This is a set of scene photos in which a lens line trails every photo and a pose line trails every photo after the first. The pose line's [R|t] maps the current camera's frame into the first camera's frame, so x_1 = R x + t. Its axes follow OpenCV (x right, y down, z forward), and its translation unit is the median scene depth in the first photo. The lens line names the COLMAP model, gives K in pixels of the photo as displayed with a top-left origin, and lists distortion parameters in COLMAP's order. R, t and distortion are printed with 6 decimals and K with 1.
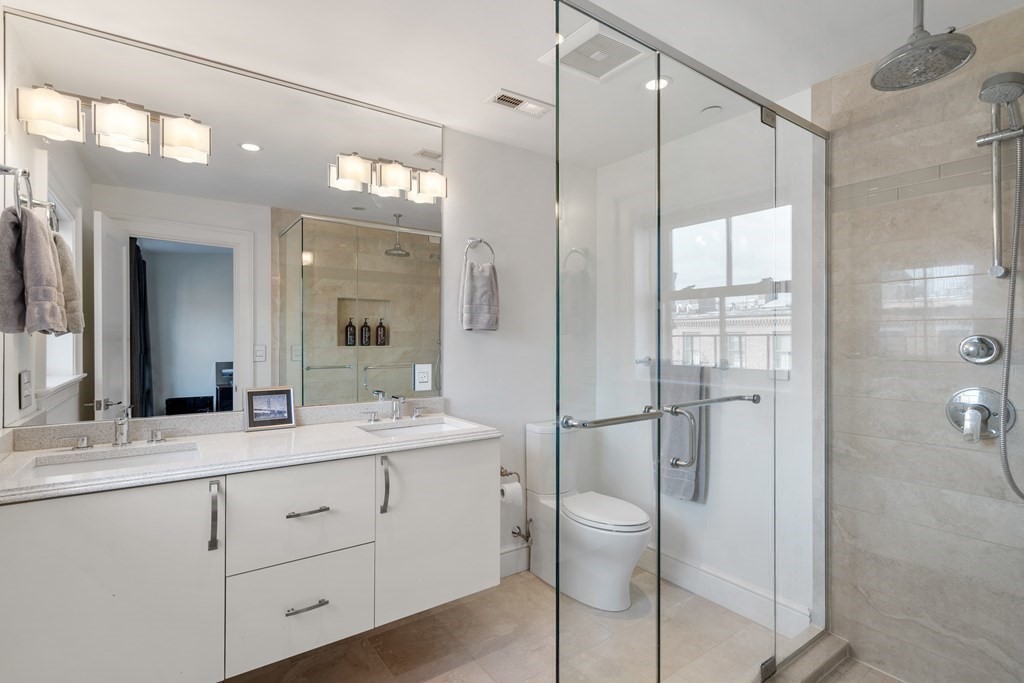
lens RADIAL K [[472.7, 0, 507.8], [0, 472.7, 343.0], [0, 0, 1]] dist [-0.003108, -0.000036]
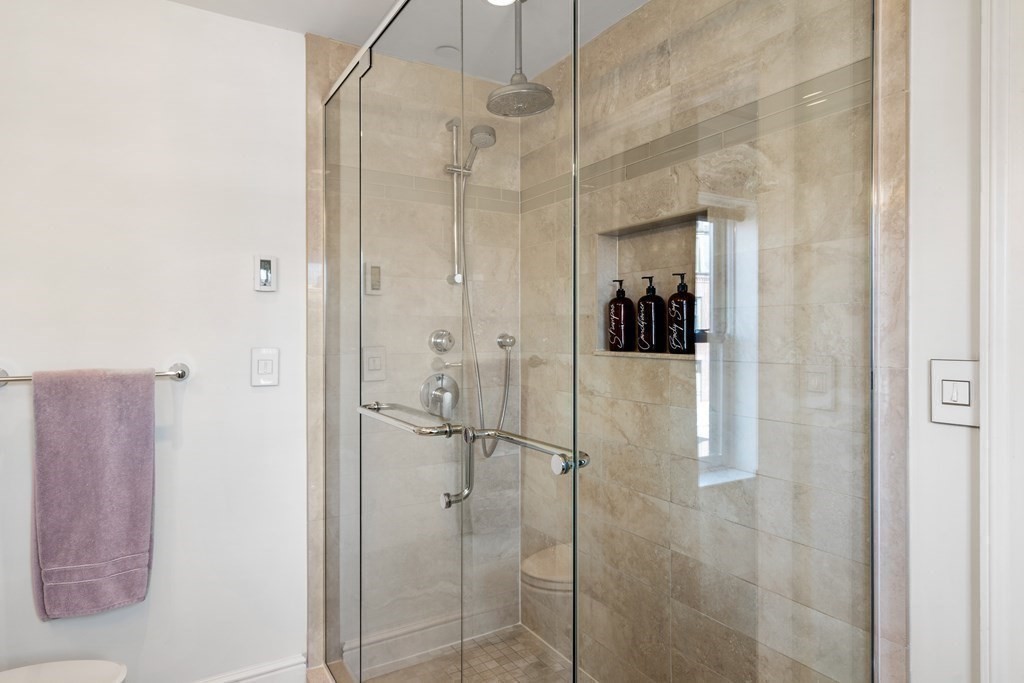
lens RADIAL K [[608.3, 0, 512.0], [0, 608.3, 341.5], [0, 0, 1]] dist [0.002315, 0.000226]
pose [[0.051366, -0.012907, 0.998596, -0.506220], [0.004063, 0.999911, 0.012715, -0.006426], [-0.998672, 0.003405, 0.051414, 0.692667]]
